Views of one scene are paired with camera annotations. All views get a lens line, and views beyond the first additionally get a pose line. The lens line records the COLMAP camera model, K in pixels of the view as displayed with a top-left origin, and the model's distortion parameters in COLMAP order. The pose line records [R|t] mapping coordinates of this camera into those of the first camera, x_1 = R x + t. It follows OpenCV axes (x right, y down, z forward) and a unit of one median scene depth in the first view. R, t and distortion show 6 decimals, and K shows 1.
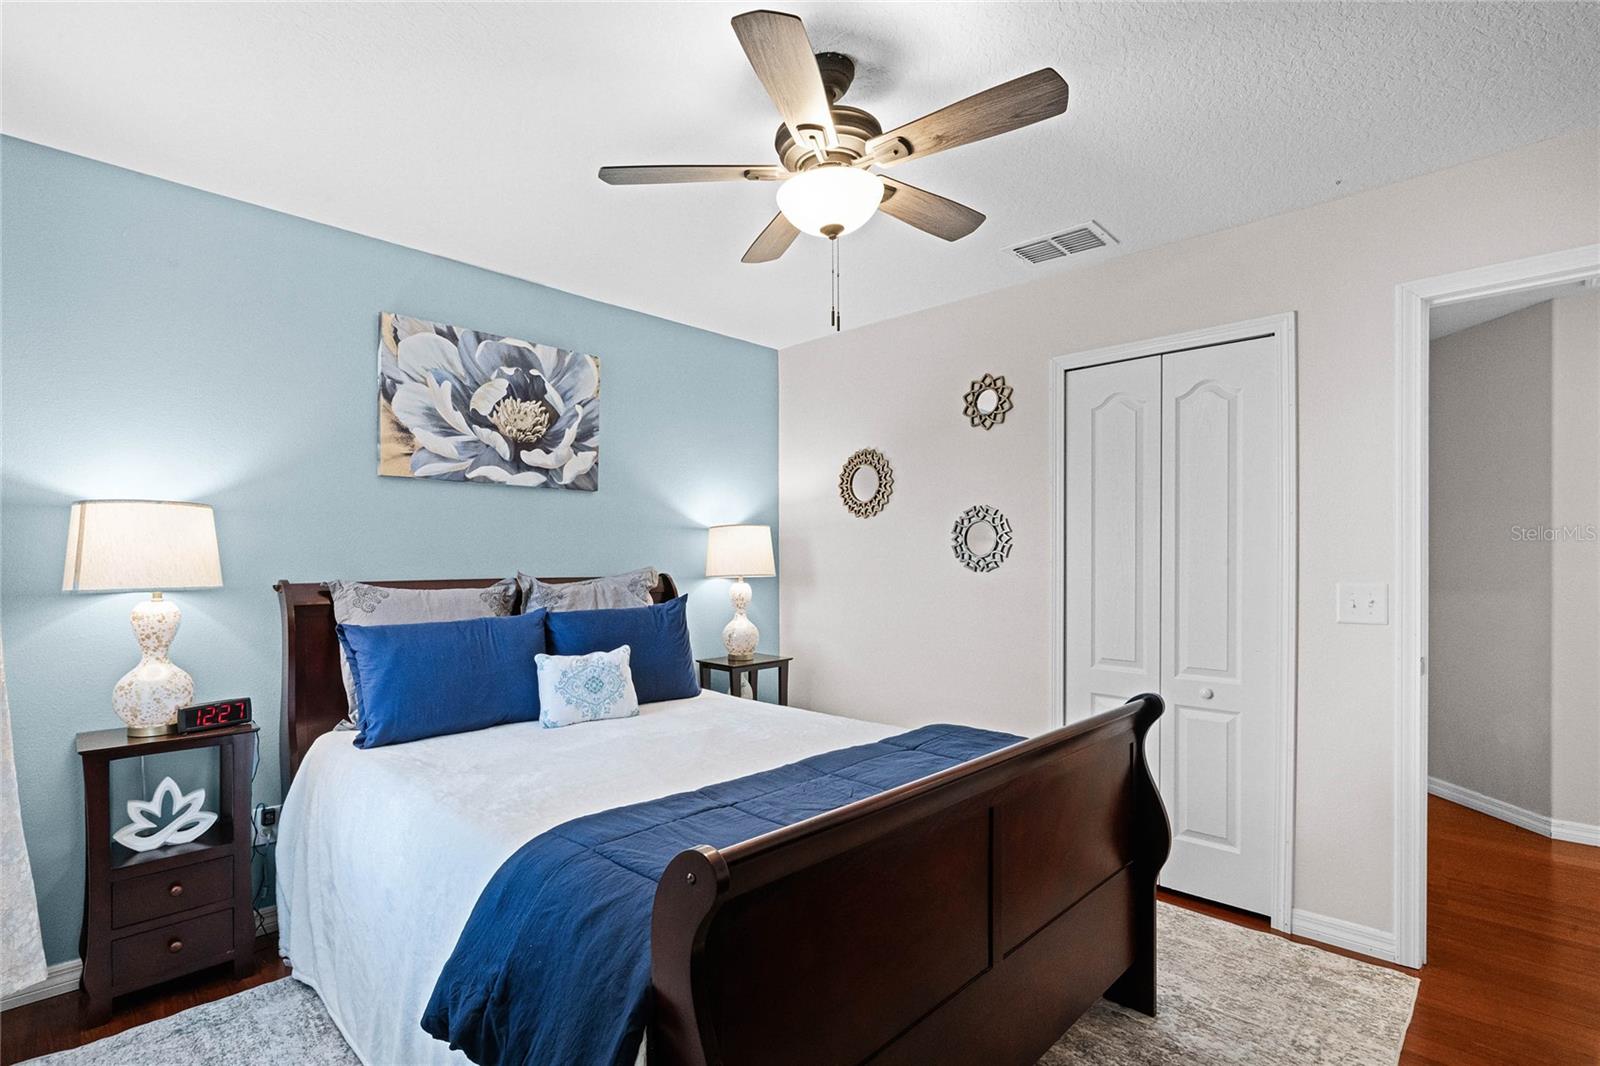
lens RADIAL K [[800.0, 0, 799.5], [0, 800.0, 543.4], [0, 0, 1]] dist [0.025690, 0.000324]
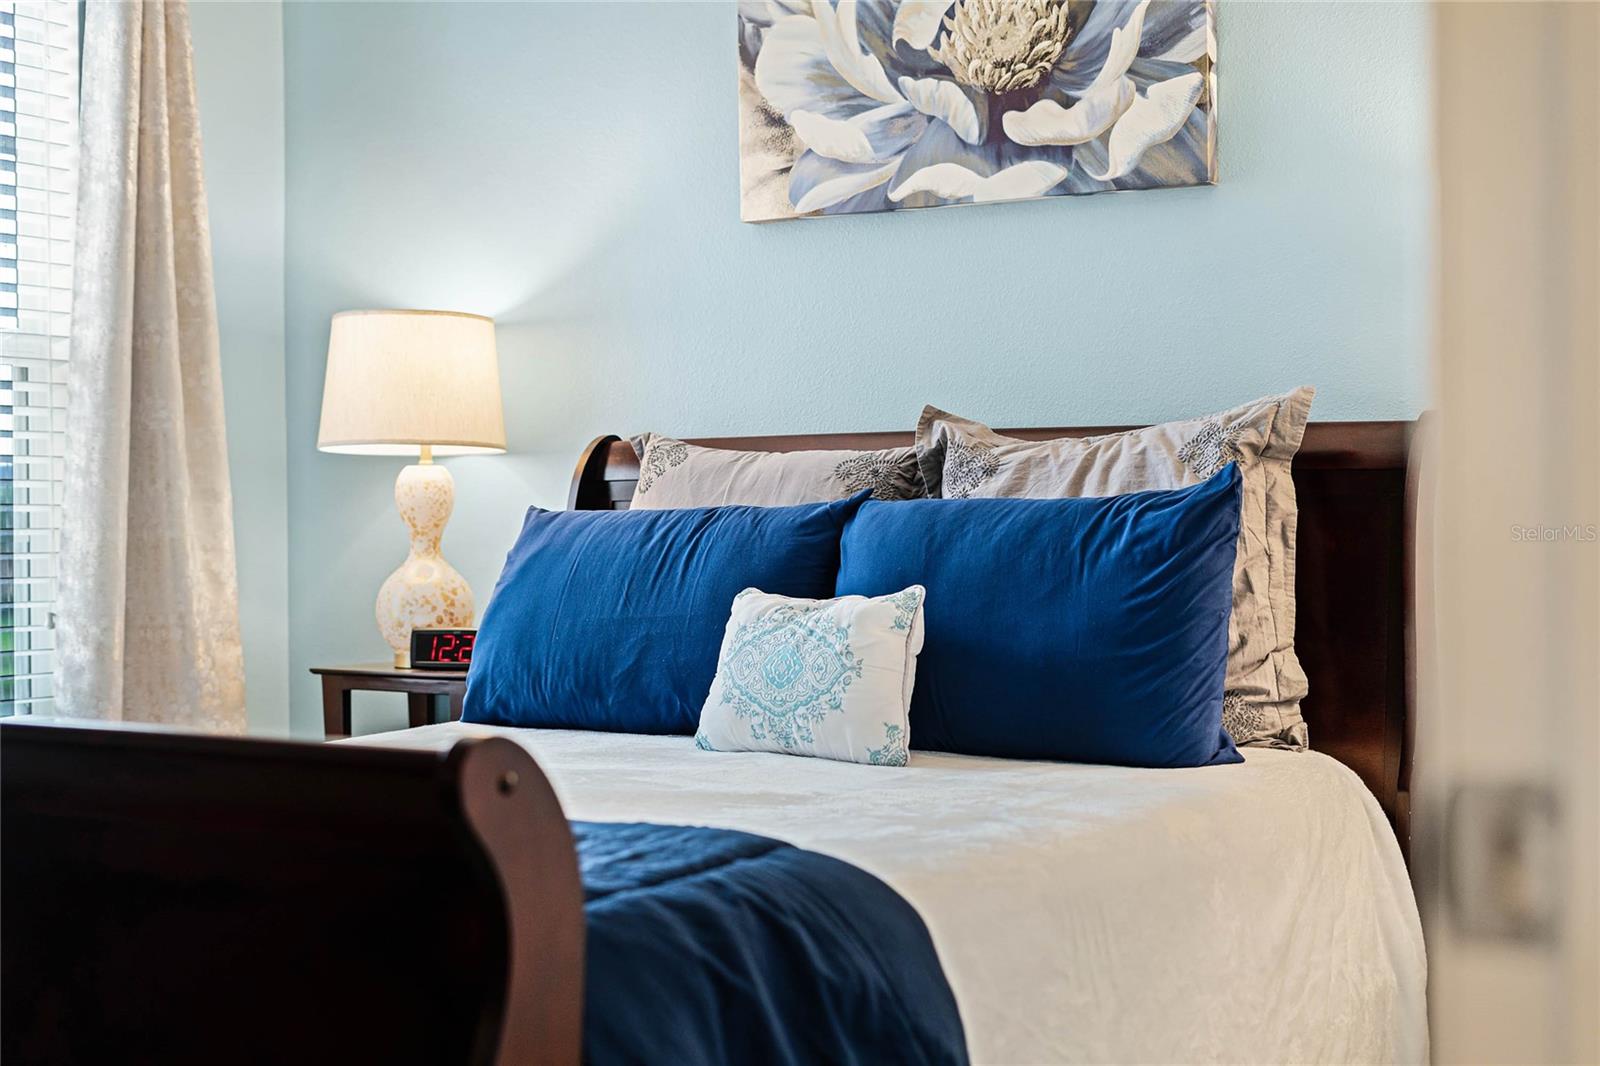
lens RADIAL K [[2292.2, 0, 792.8], [0, 2292.2, 539.2], [0, 0, 1]] dist [-0.021517, 0.000000]
pose [[0.204241, 0.010871, -0.978860, 0.786905], [0.028520, 0.999448, 0.017050, 0.078768], [0.978505, -0.031400, 0.203818, 0.670916]]
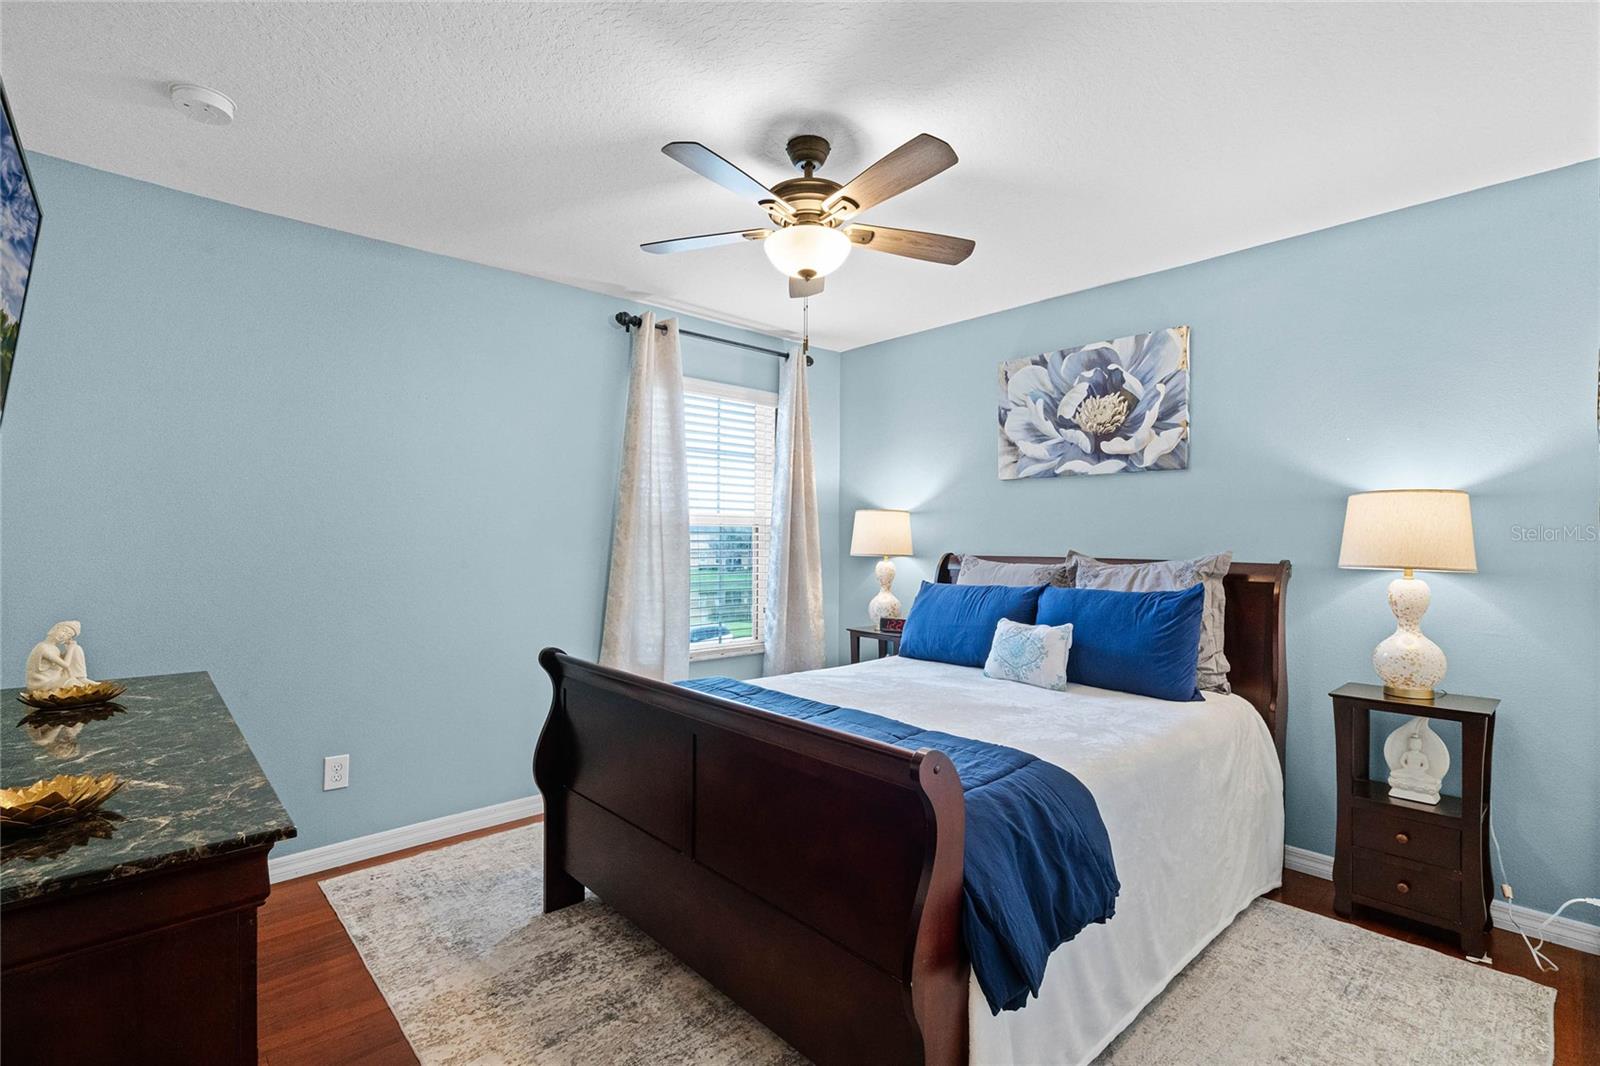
lens RADIAL K [[725.4, 0, 796.6], [0, 725.4, 539.2], [0, 0, 1]] dist [-0.002526, 0.000058]
pose [[-0.061872, 0.002599, -0.998081, 0.692129], [0.016764, 0.999858, 0.001565, 0.009603], [0.997943, -0.016635, -0.061907, 0.659532]]
